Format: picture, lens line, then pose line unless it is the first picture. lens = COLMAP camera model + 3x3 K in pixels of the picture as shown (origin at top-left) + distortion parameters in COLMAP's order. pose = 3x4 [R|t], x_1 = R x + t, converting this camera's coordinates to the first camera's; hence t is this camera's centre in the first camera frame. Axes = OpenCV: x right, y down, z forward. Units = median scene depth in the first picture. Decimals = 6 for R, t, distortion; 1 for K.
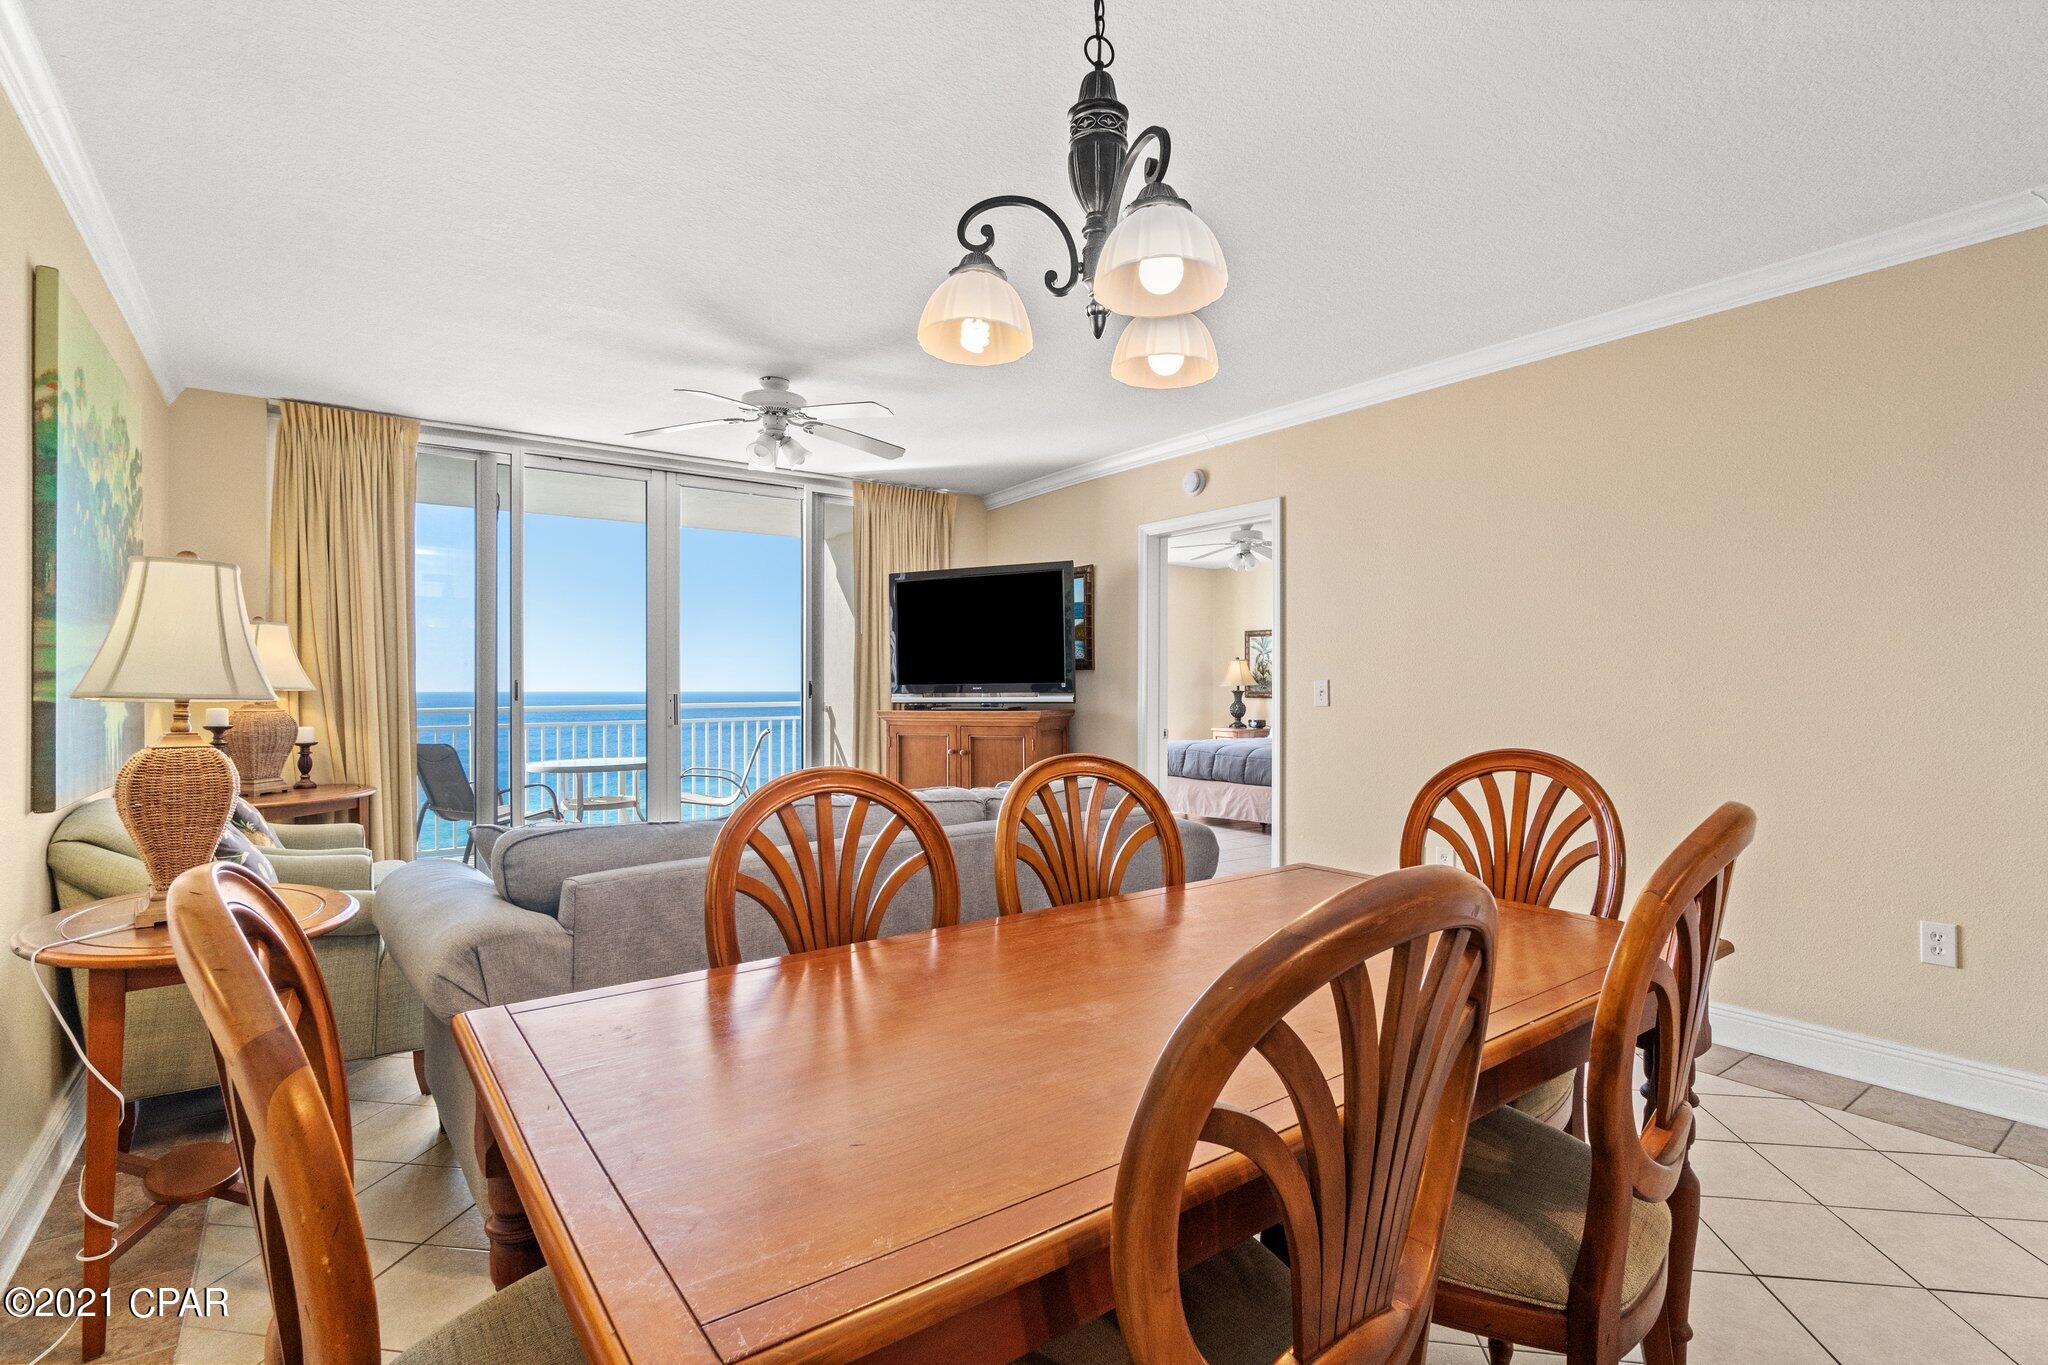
lens RADIAL K [[980.8, 0, 1032.6], [0, 980.8, 687.6], [0, 0, 1]] dist [-0.009652, -0.000399]
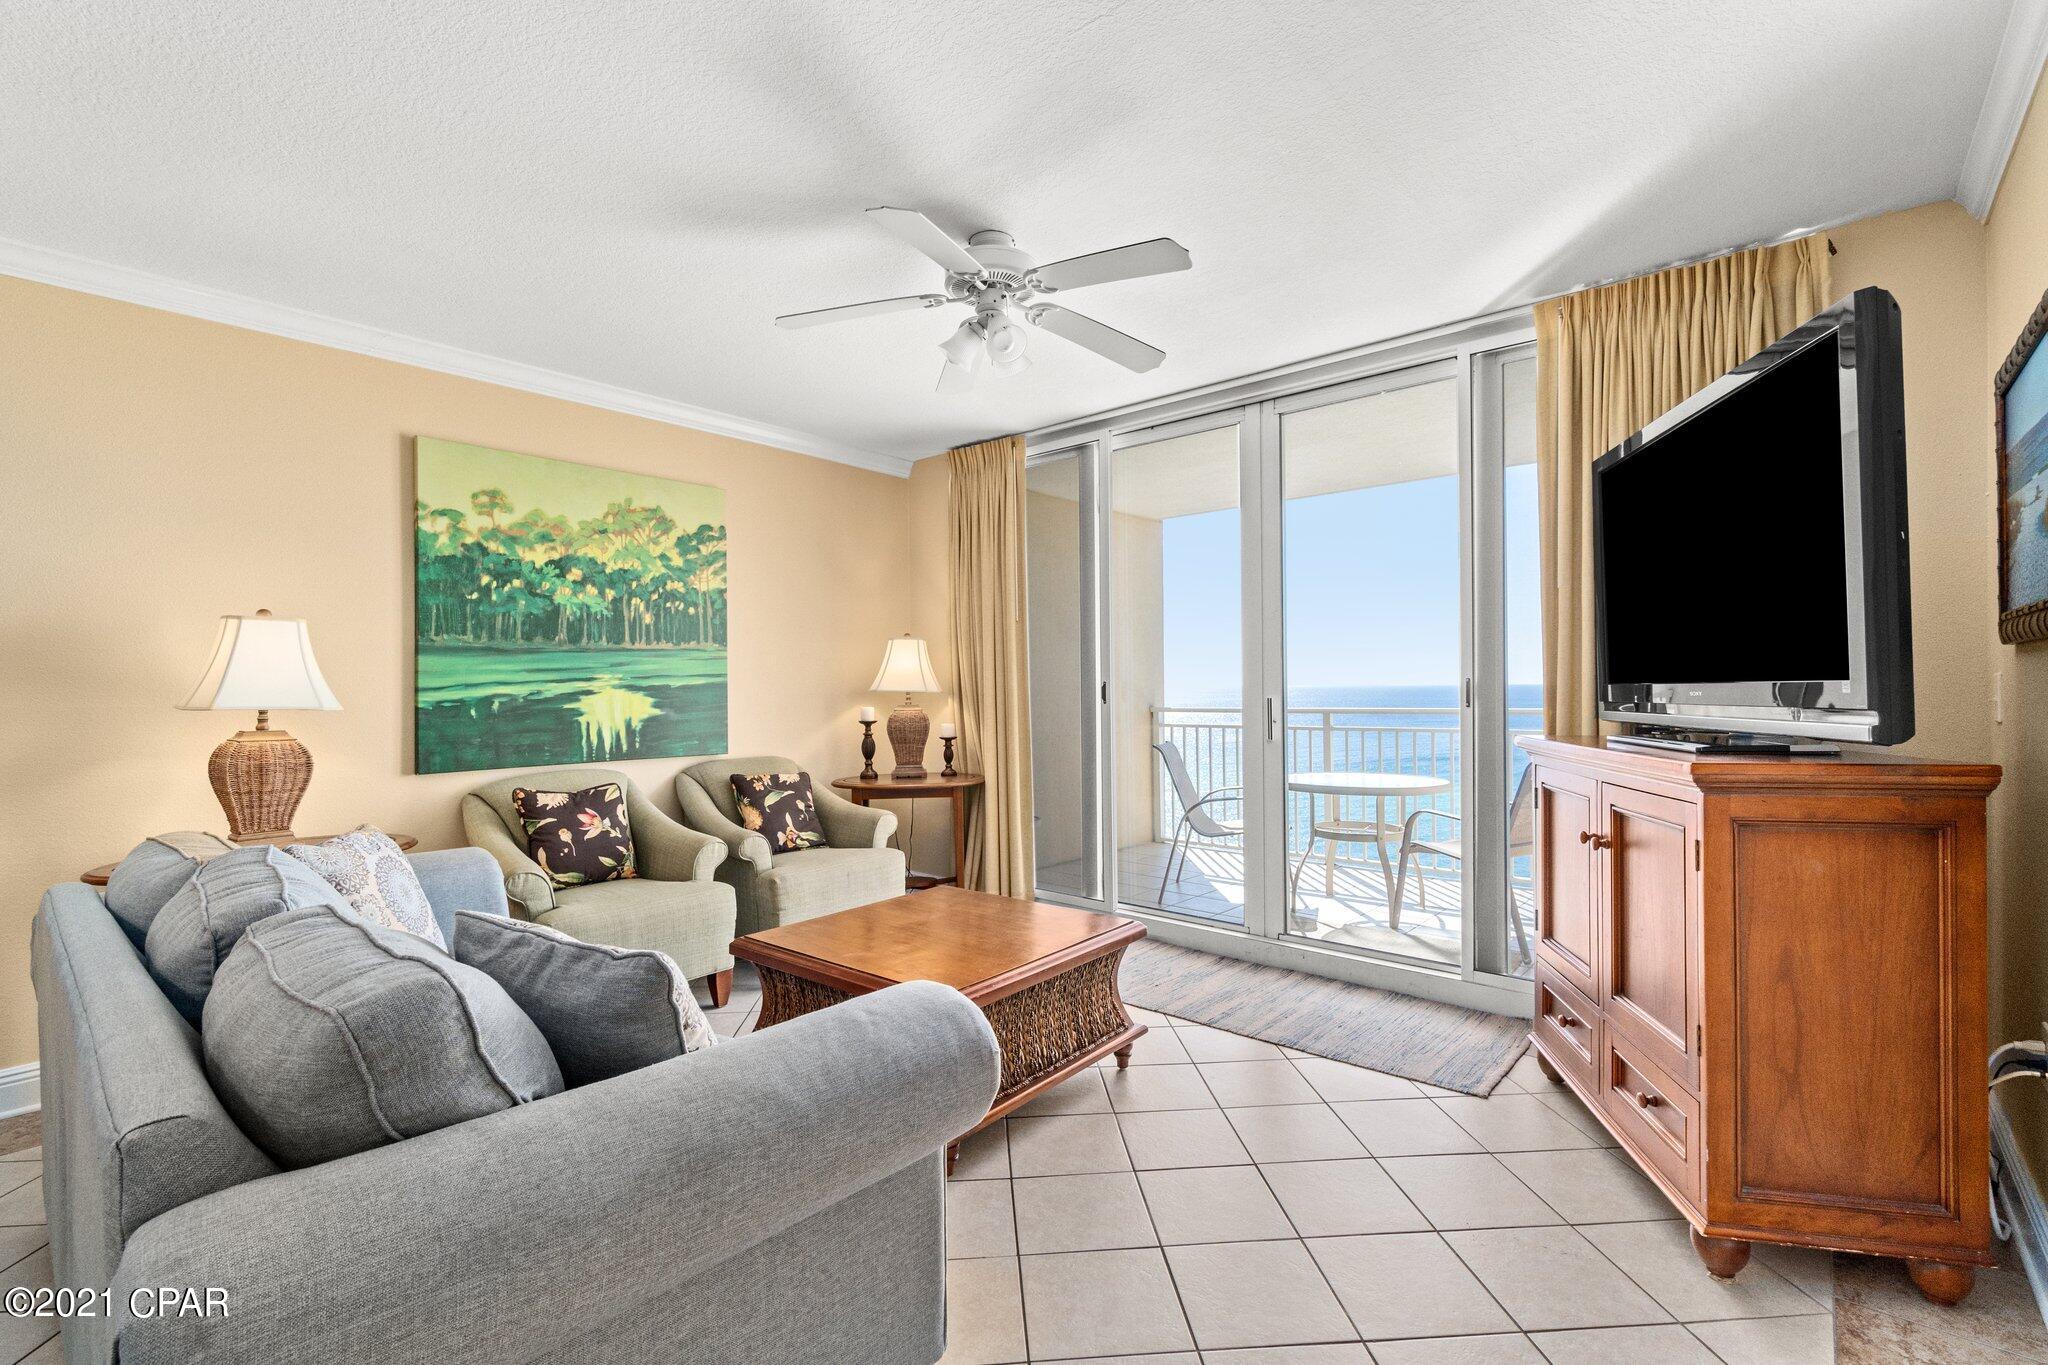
lens RADIAL K [[884.9, 0, 1023.4], [0, 884.9, 689.1], [0, 0, 1]] dist [-0.008502, 0.001729]
pose [[0.217146, 0.004745, -0.976128, 0.250489], [0.009196, 0.999934, 0.006907, -0.006362], [0.976096, -0.010476, 0.217088, 0.669817]]
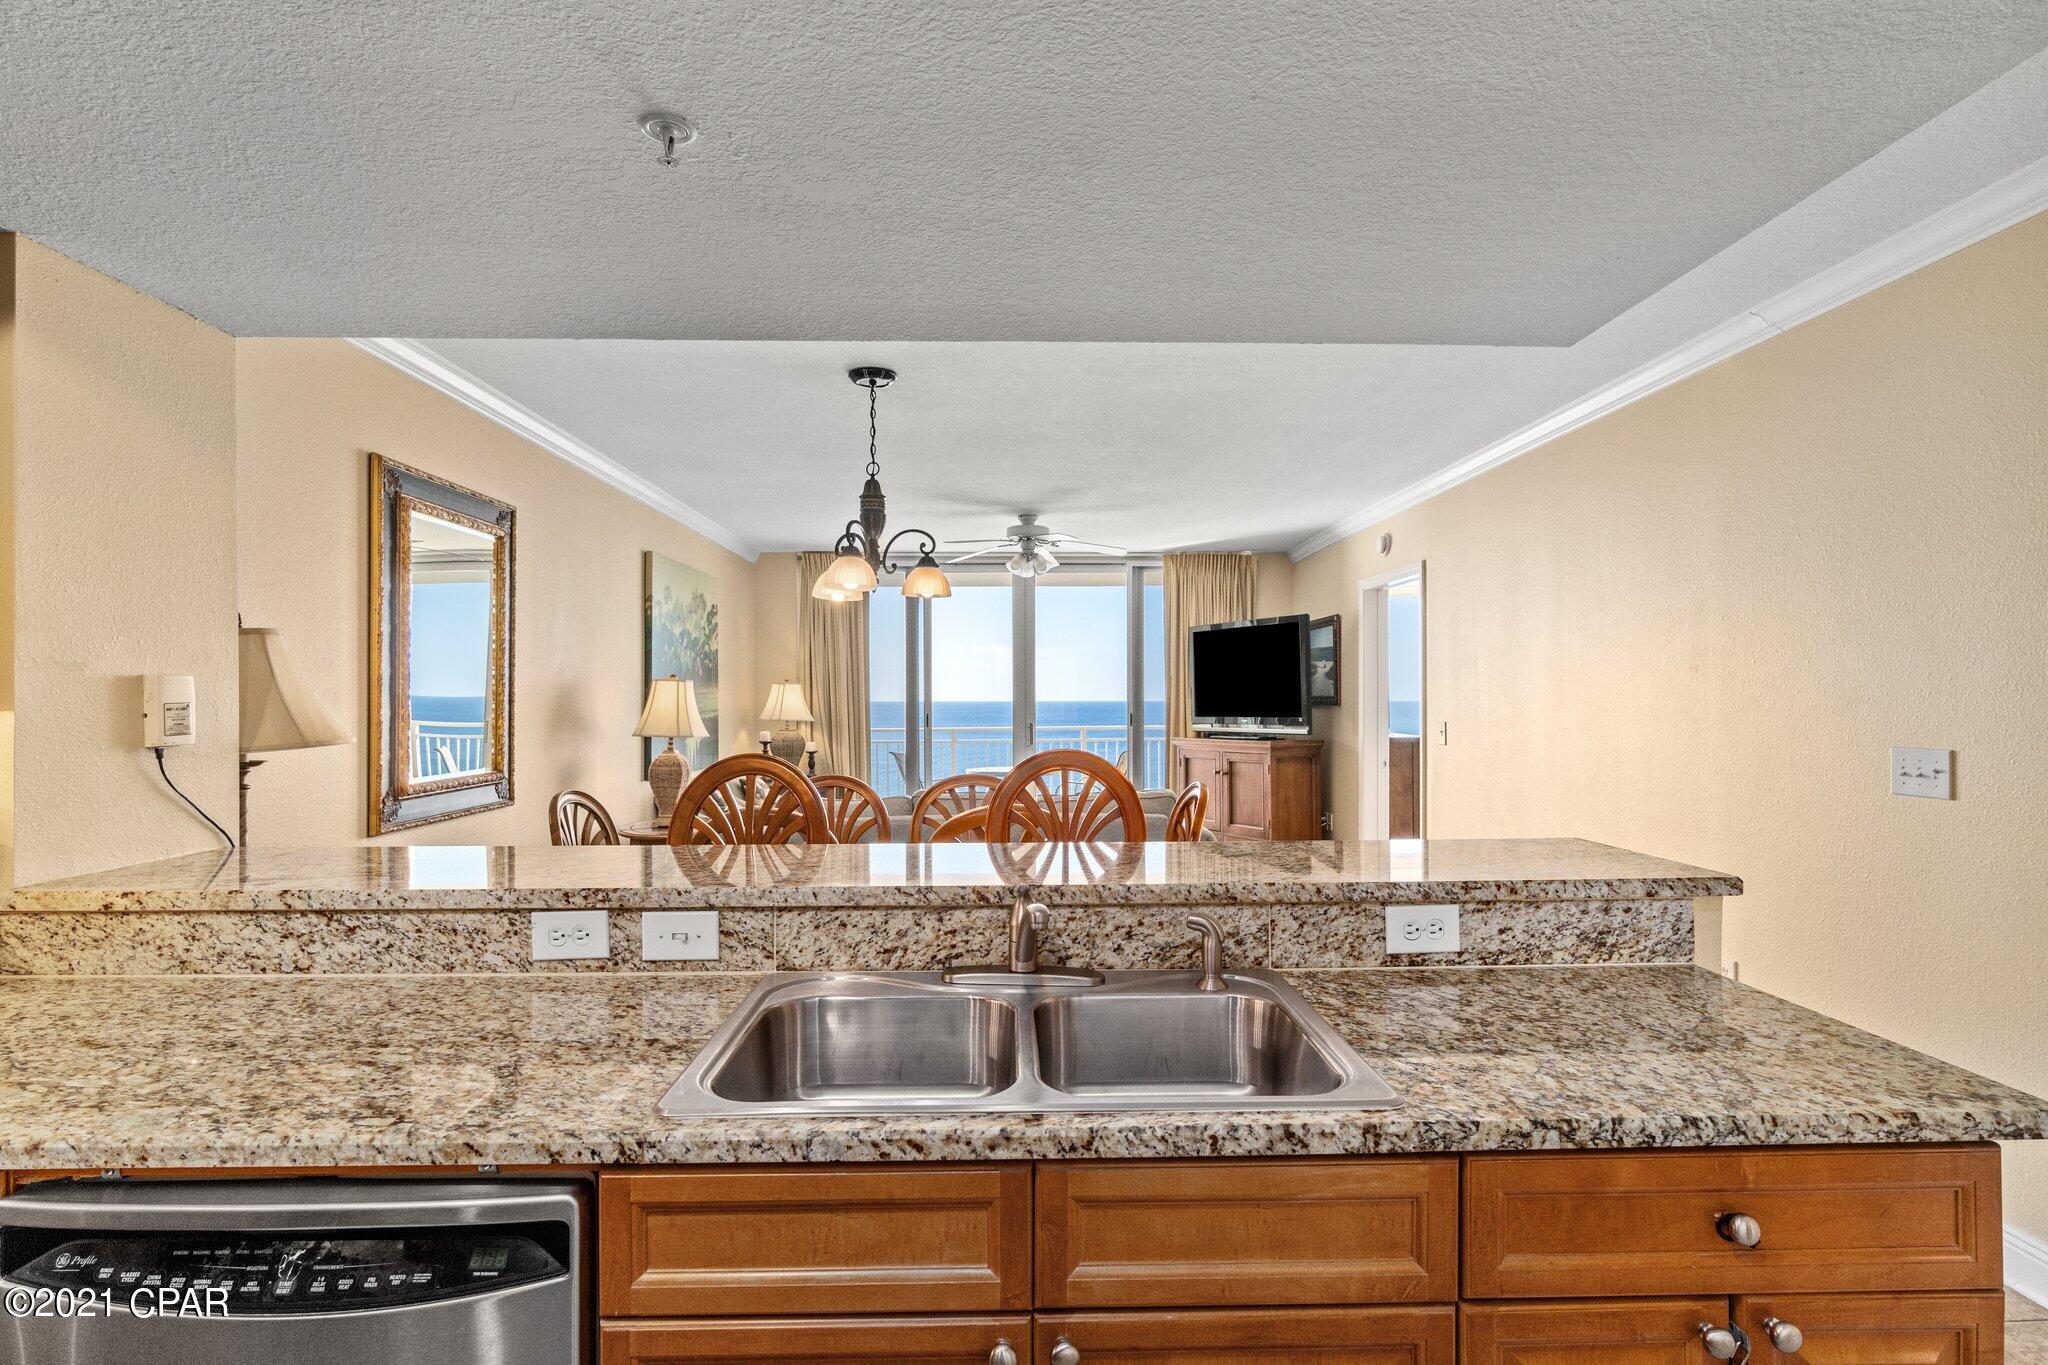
lens RADIAL K [[1026.2, 0, 1017.6], [0, 1026.2, 680.7], [0, 0, 1]] dist [0.005495, 0.000492]
pose [[0.814795, -0.009696, -0.579668, 0.468671], [0.001891, 0.999899, -0.014067, -0.032720], [0.579746, 0.010365, 0.814732, -0.206845]]
